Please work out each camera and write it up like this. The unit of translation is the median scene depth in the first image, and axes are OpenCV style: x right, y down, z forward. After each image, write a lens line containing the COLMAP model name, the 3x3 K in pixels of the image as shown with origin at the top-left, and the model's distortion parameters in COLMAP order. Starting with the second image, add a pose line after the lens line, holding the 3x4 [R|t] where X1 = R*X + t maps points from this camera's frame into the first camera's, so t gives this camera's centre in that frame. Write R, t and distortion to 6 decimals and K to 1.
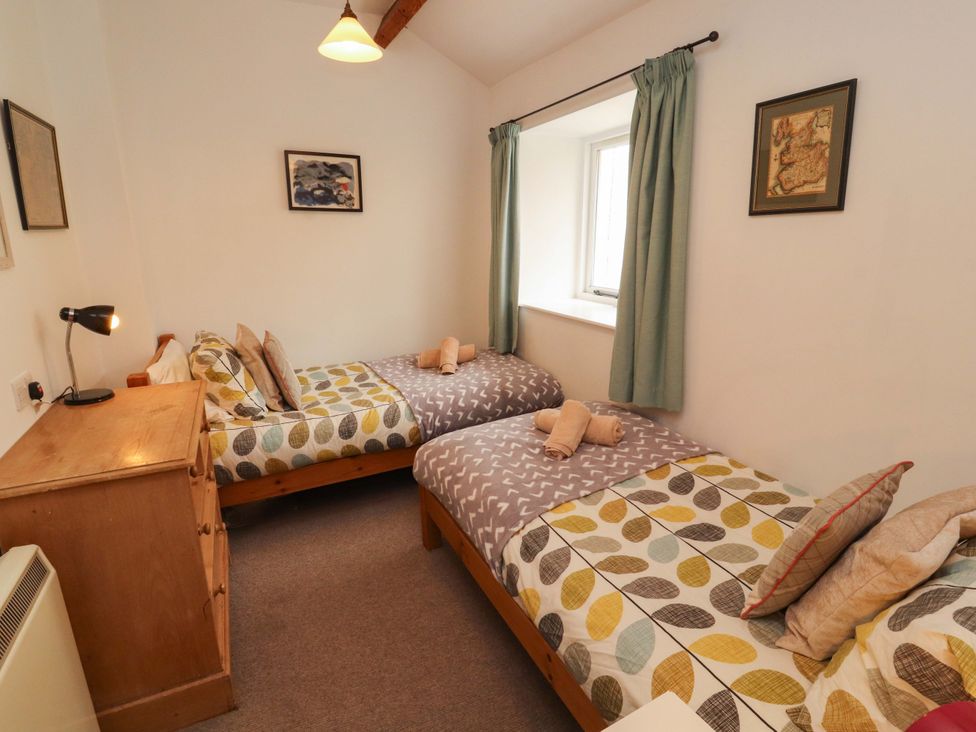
lens RADIAL K [[513.2, 0, 493.3], [0, 513.2, 354.4], [0, 0, 1]] dist [-0.001936, -0.012819]
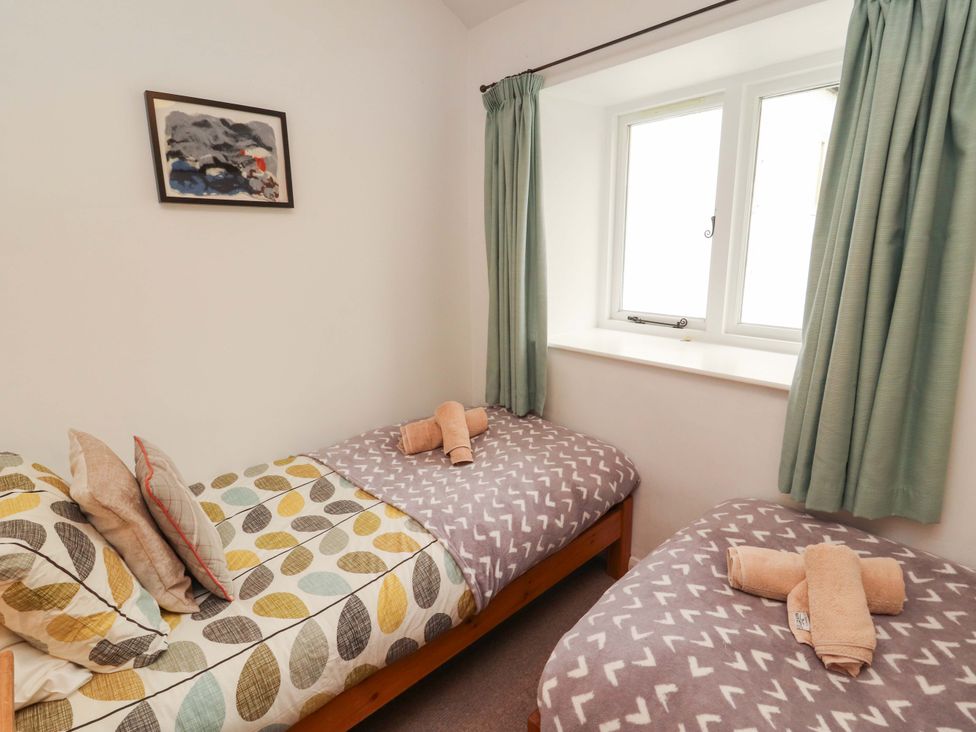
lens RADIAL K [[513.2, 0, 493.3], [0, 513.2, 354.4], [0, 0, 1]] dist [-0.001936, -0.012819]
pose [[0.961218, -0.070617, 0.266595, -0.224017], [0.074557, 0.997206, -0.004672, -0.095175], [-0.265520, 0.024368, 0.963797, 0.403369]]
